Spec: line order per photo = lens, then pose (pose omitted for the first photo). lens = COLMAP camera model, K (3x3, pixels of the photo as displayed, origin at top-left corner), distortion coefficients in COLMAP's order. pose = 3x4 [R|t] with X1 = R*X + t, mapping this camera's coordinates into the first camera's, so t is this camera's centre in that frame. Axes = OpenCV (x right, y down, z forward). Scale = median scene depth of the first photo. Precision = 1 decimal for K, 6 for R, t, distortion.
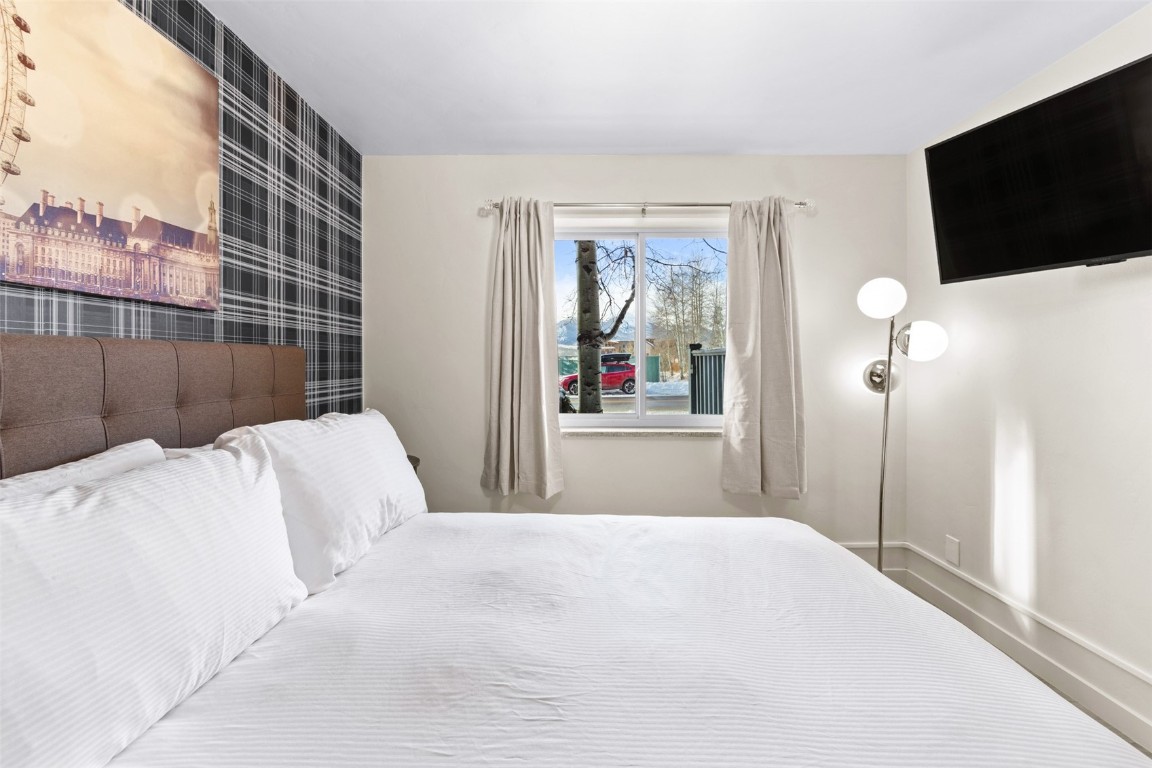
lens RADIAL K [[464.4, 0, 579.8], [0, 464.4, 359.6], [0, 0, 1]] dist [-0.003303, -0.000518]
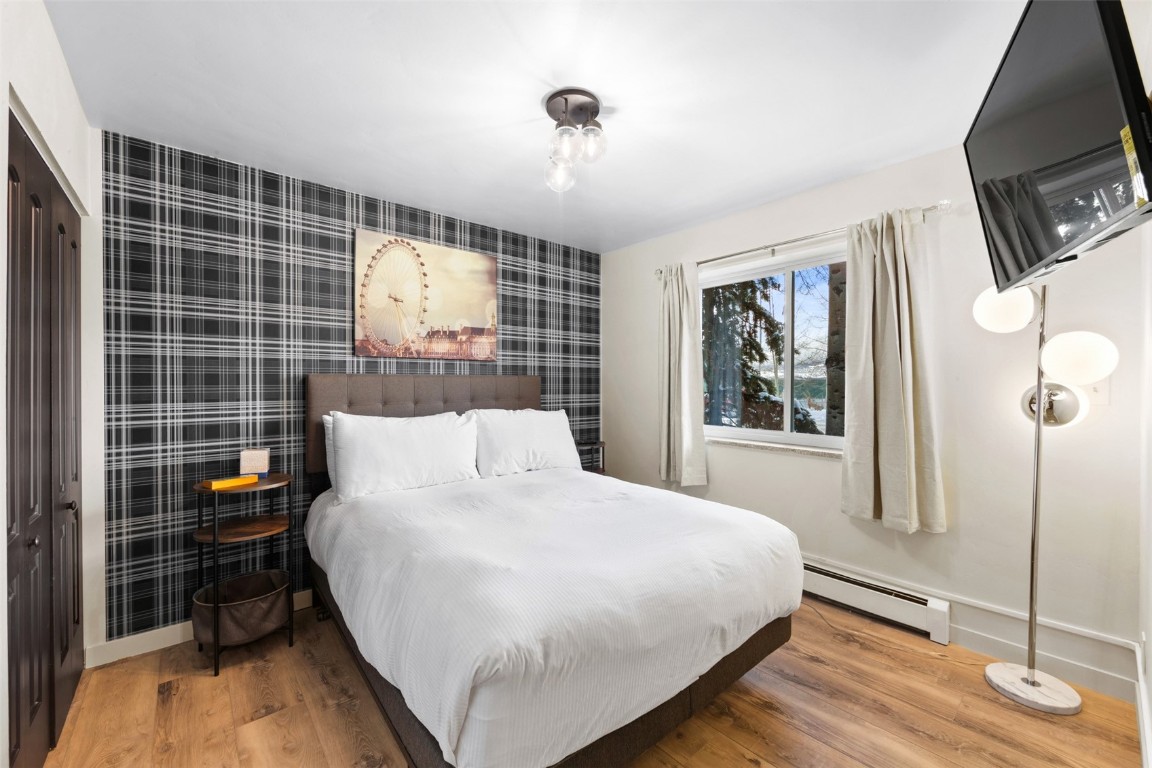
lens RADIAL K [[464.4, 0, 583.1], [0, 464.4, 384.7], [0, 0, 1]] dist [-0.003303, -0.000518]
pose [[0.653241, 0.004527, -0.757136, 1.127722], [-0.000288, 0.999984, 0.005730, -0.002444], [0.757150, -0.003525, 0.653232, -0.144374]]
